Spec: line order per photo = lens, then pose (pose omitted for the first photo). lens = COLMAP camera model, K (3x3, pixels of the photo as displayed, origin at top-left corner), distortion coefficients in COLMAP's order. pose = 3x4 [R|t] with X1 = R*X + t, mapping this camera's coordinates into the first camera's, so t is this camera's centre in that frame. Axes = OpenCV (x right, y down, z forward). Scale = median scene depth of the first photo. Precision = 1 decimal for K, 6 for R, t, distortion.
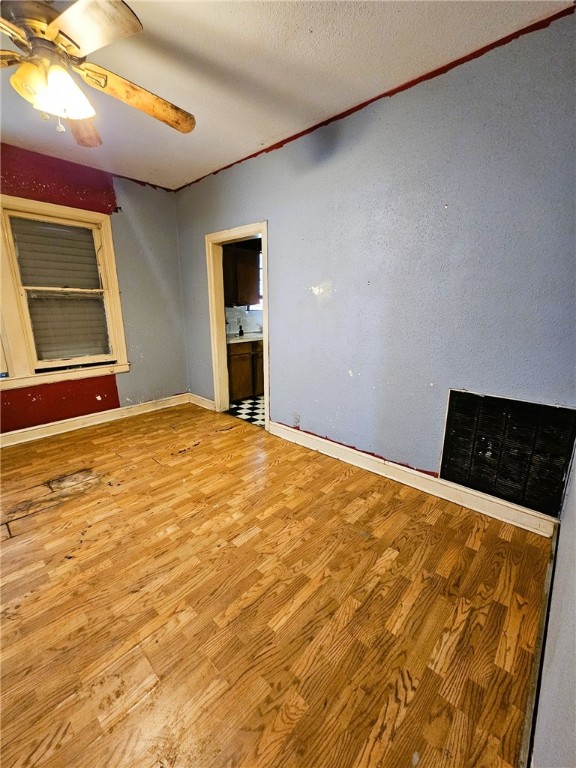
lens RADIAL K [[316.5, 0, 288.8], [0, 316.5, 381.9], [0, 0, 1]] dist [0.001178, -0.000323]
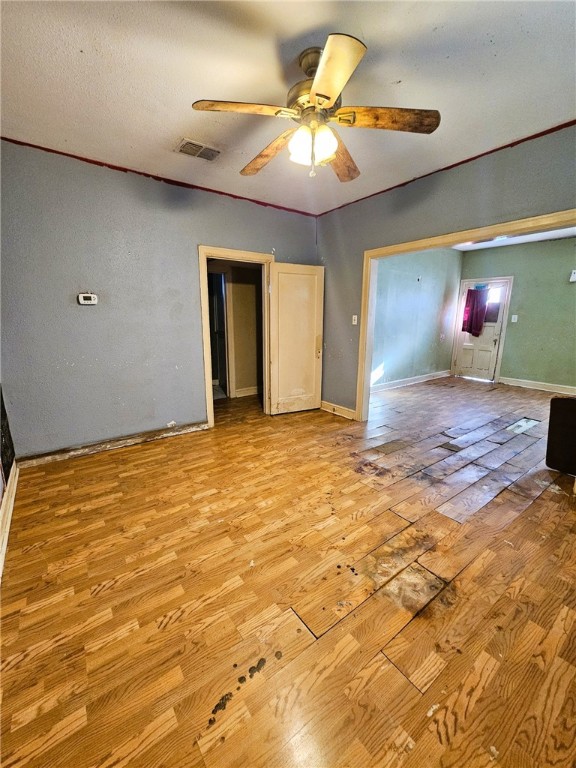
lens RADIAL K [[316.5, 0, 288.8], [0, 316.5, 381.9], [0, 0, 1]] dist [0.001178, -0.000323]
pose [[-0.981703, -0.042697, 0.185571, -0.619060], [0.043138, 0.899334, 0.435129, -0.427726], [-0.185469, 0.435173, -0.881037, 1.687601]]
